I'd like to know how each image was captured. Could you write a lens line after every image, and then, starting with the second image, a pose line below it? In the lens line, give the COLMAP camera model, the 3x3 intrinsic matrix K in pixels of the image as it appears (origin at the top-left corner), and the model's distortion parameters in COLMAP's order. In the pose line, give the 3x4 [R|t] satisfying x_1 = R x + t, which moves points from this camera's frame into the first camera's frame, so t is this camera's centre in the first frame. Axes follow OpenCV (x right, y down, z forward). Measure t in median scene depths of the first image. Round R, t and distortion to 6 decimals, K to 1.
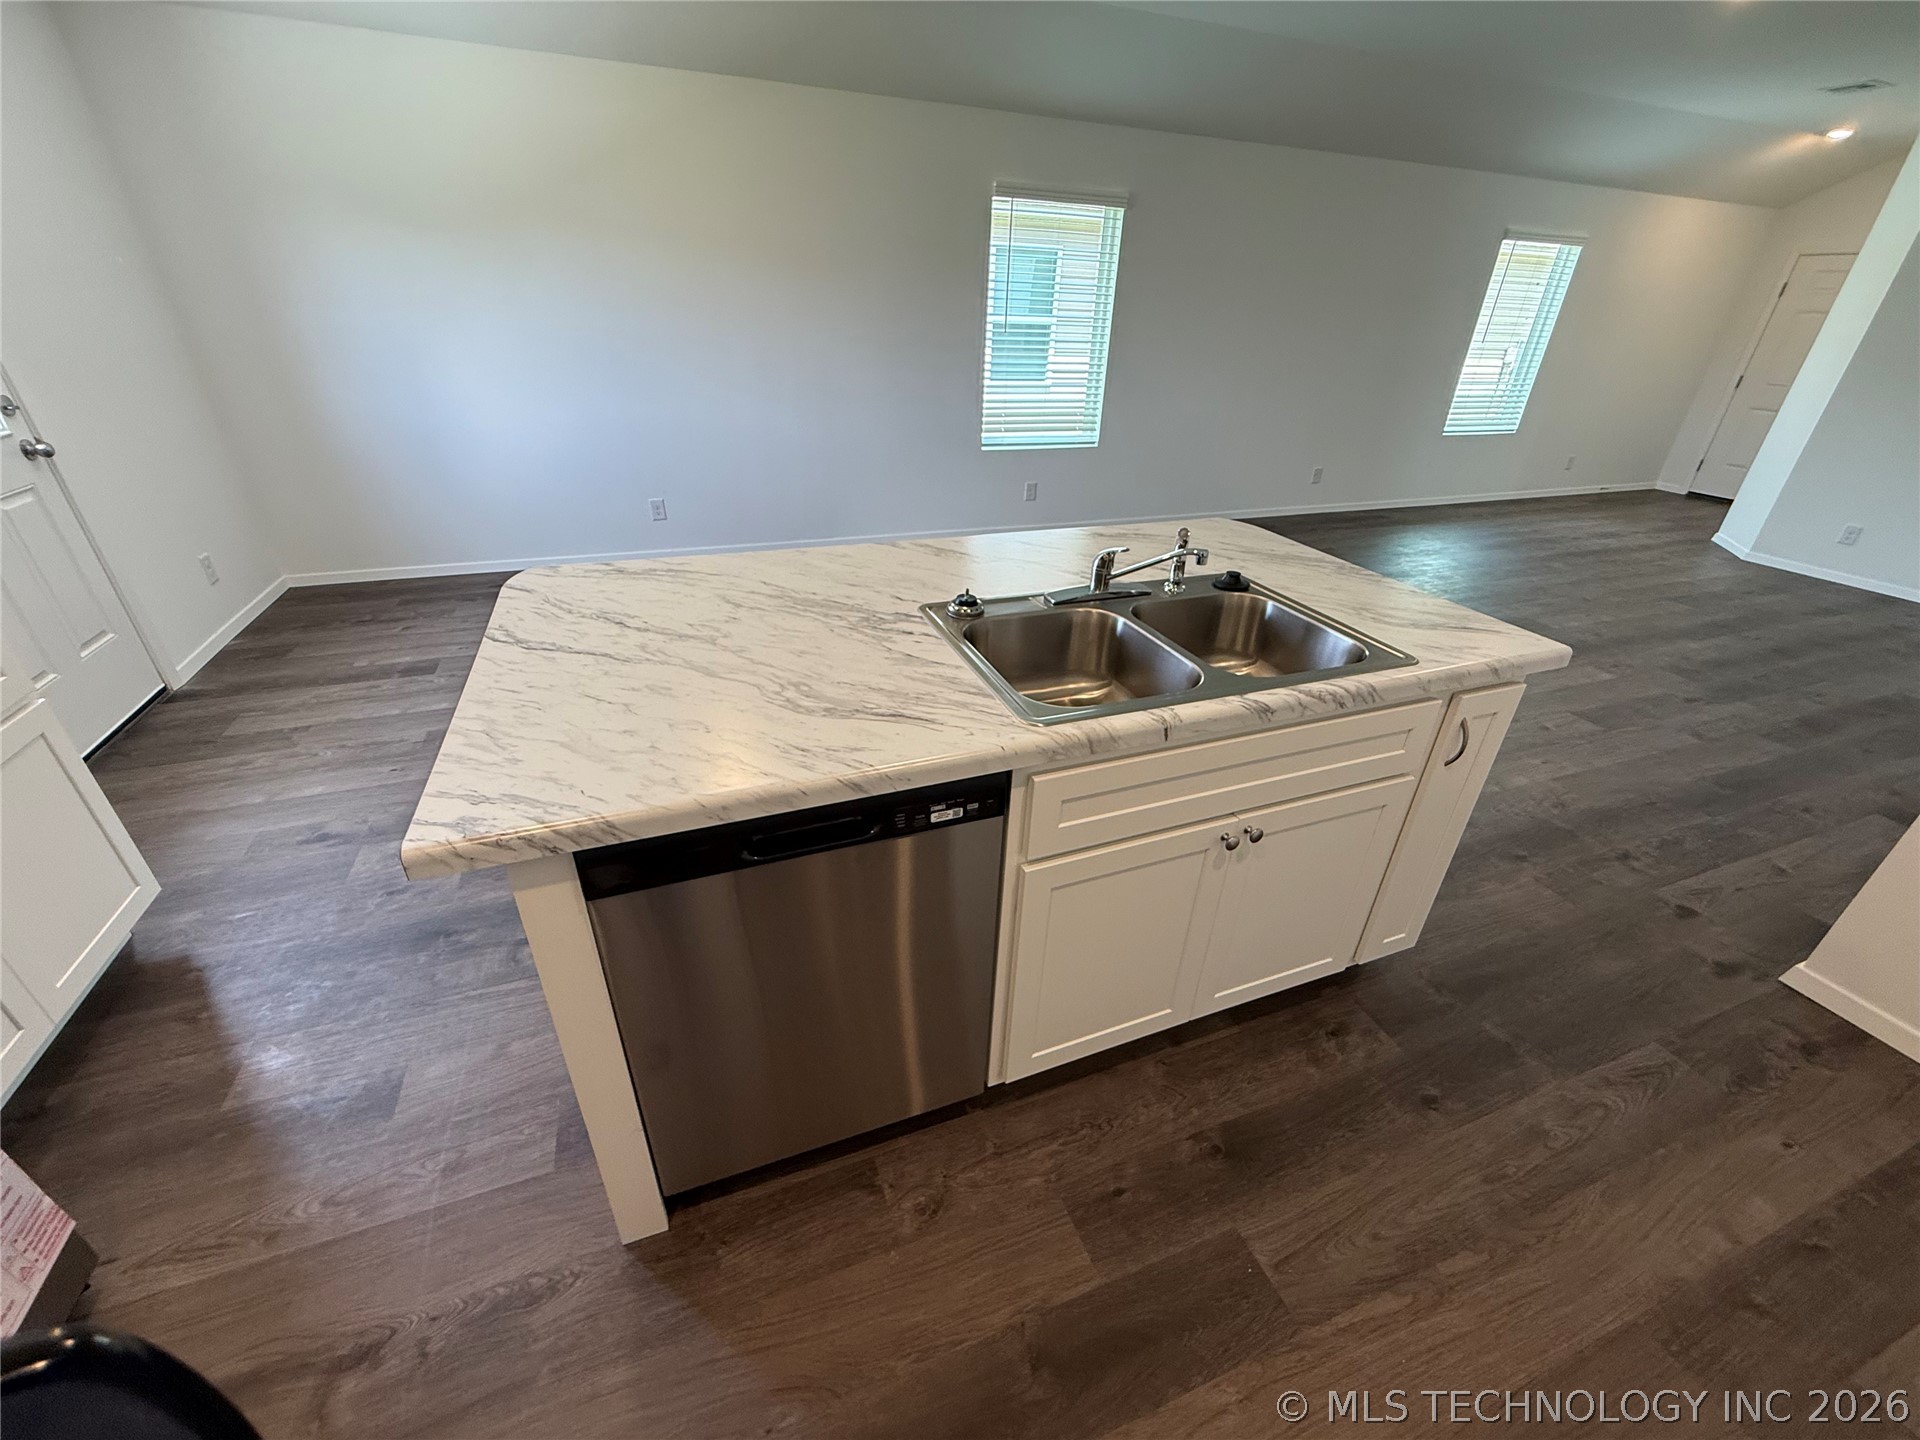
lens RADIAL K [[768.2, 0, 960.0], [0, 768.2, 717.1], [0, 0, 1]] dist [0.000341, 0.000277]
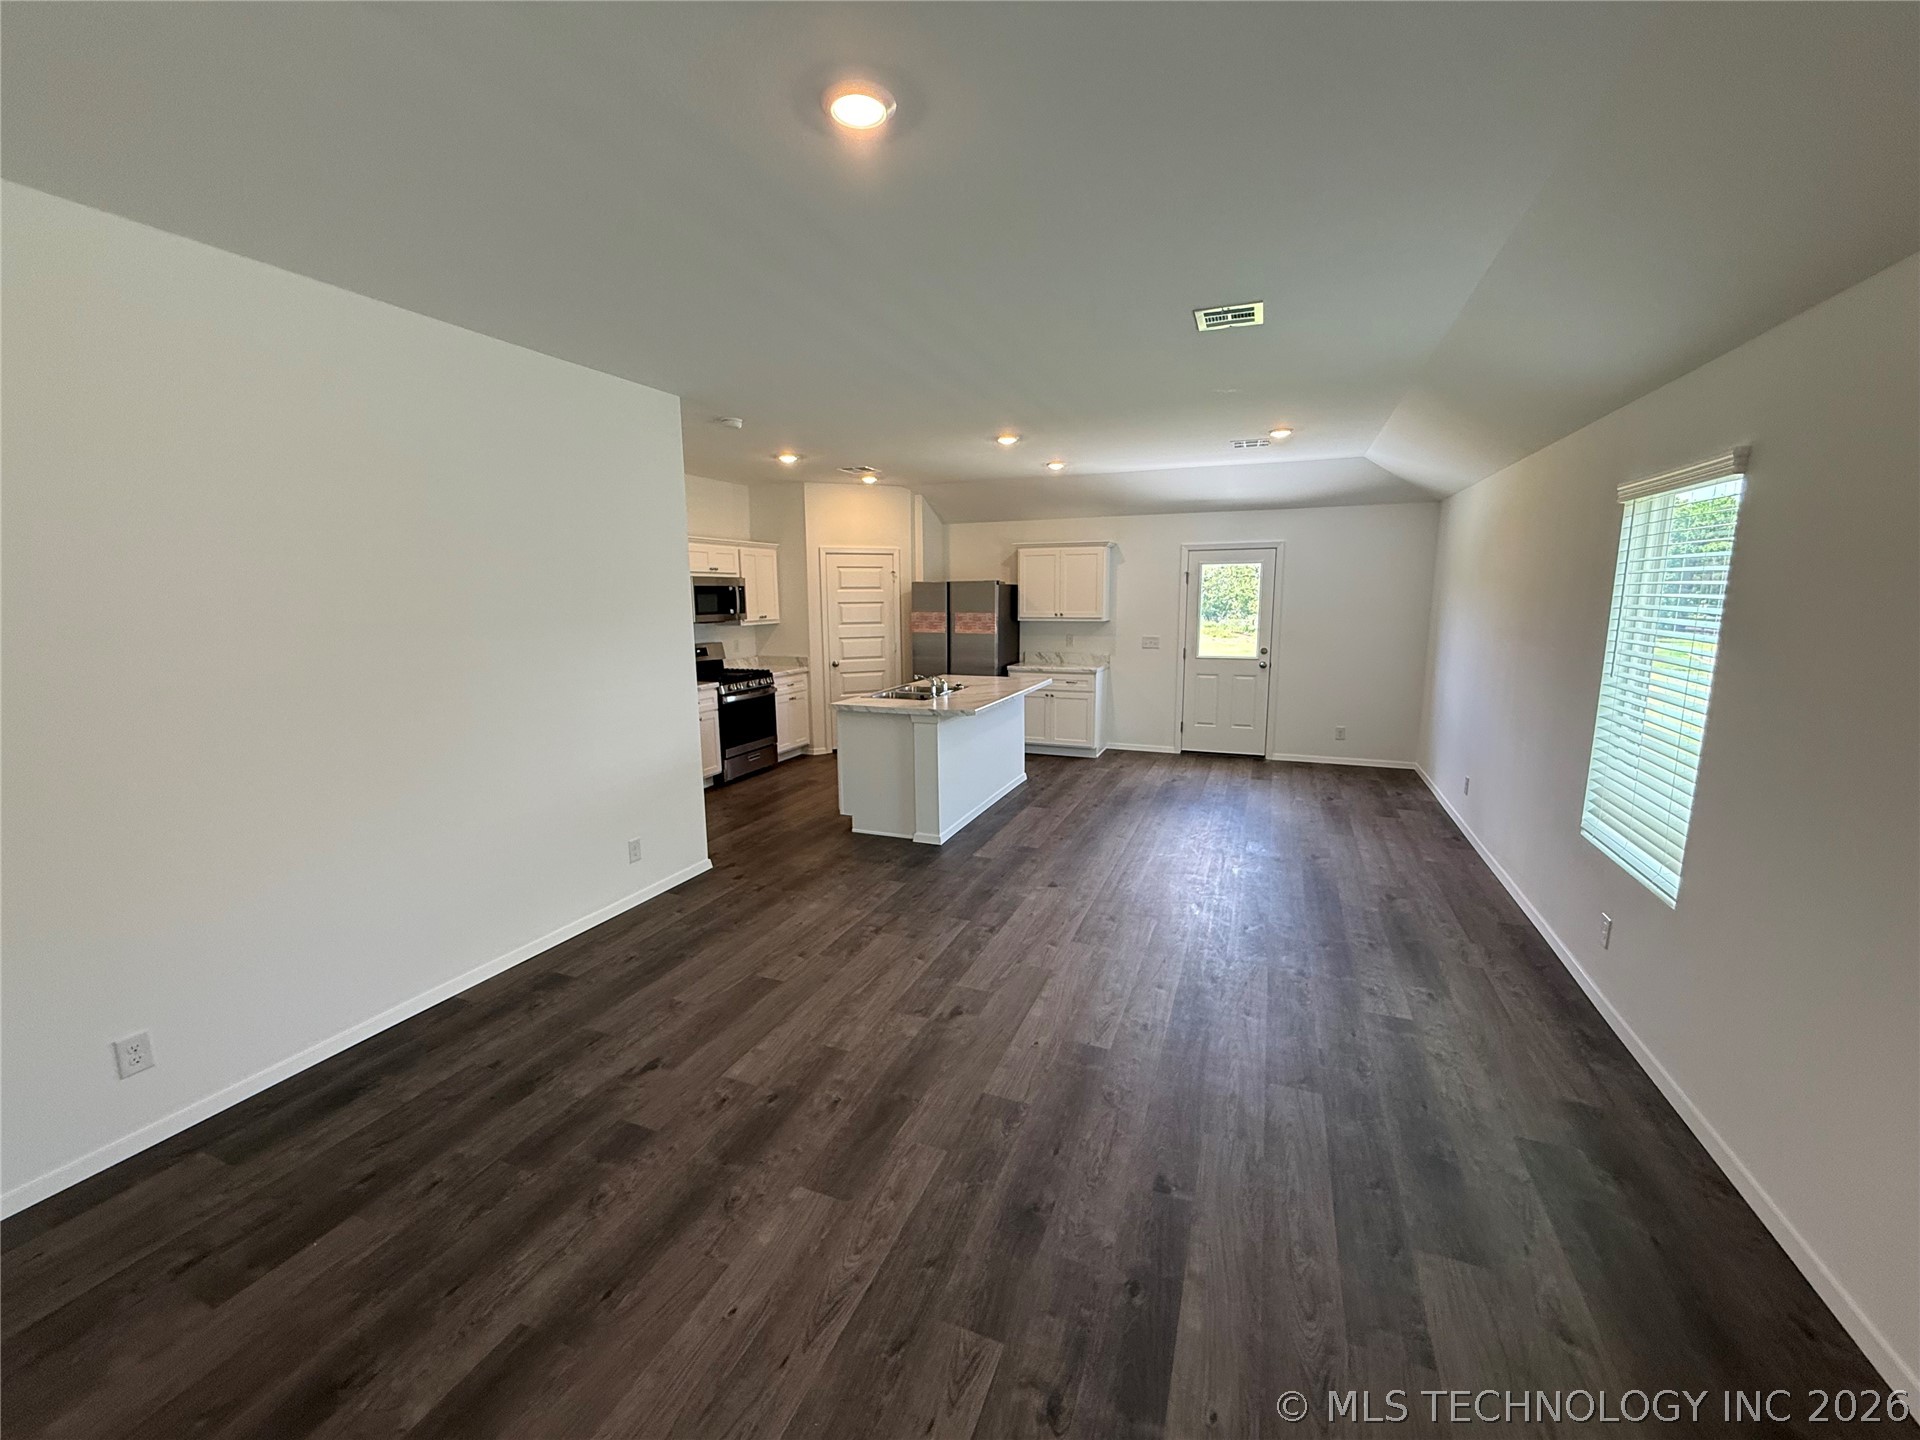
lens RADIAL K [[768.2, 0, 960.0], [0, 768.2, 717.1], [0, 0, 1]] dist [0.000341, 0.000277]
pose [[-0.682024, 0.089699, -0.725808, 2.855146], [-0.364289, 0.818894, 0.443517, -1.754979], [0.634142, 0.566893, -0.525829, 3.169243]]
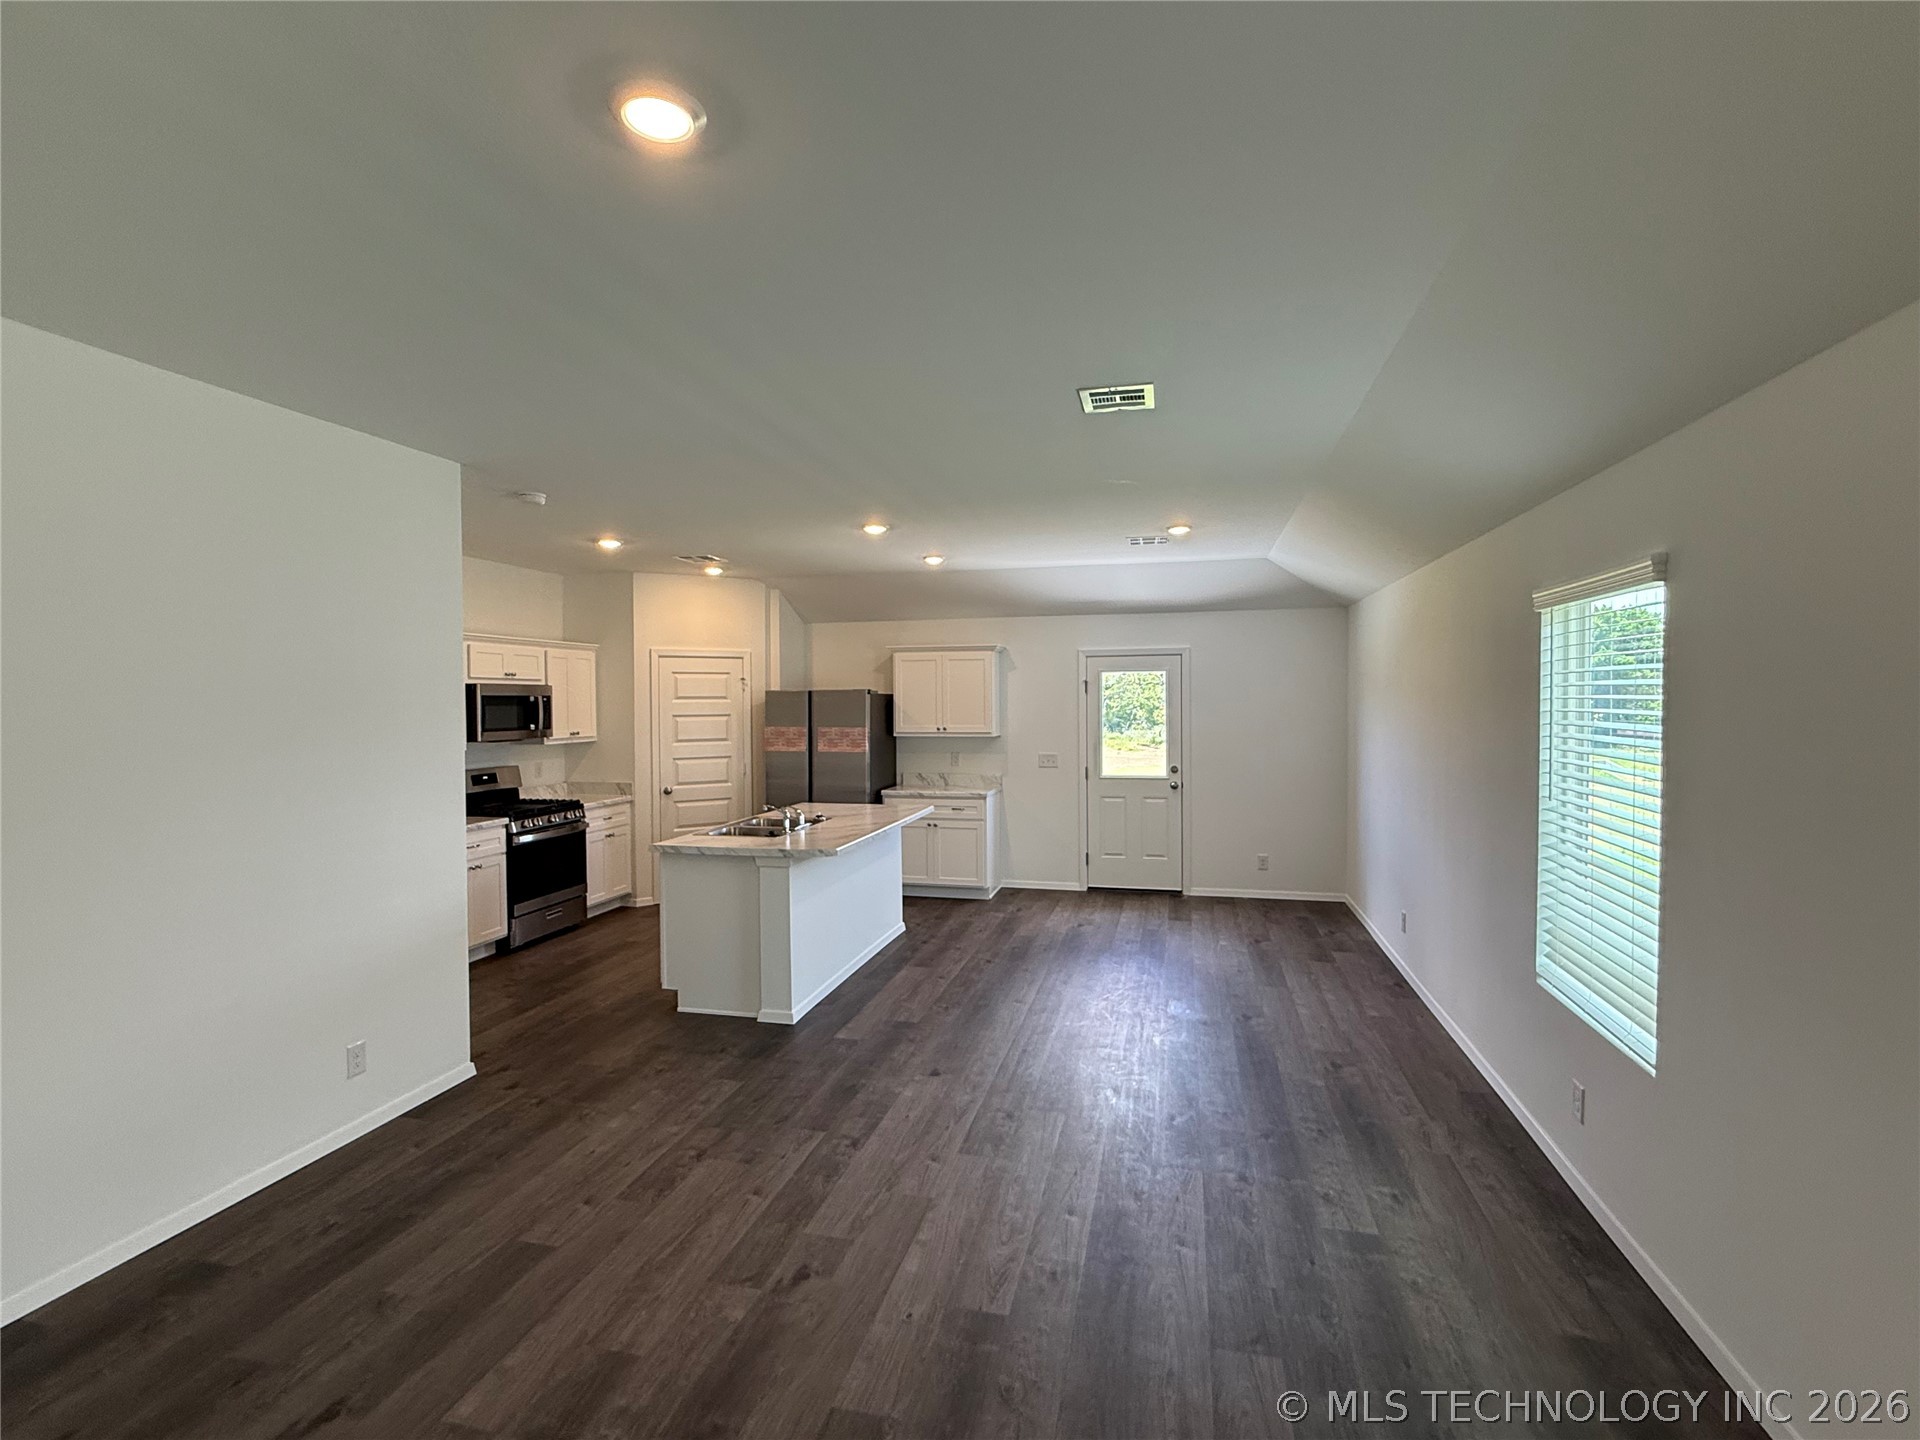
lens RADIAL K [[890.0, 0, 963.9], [0, 890.0, 719.2], [0, 0, 1]] dist [0.000244, 0.000230]
pose [[-0.569191, -0.011148, -0.822130, 2.706849], [-0.405198, 0.873855, 0.268685, -1.739796], [0.715427, 0.486058, -0.501908, 3.103861]]
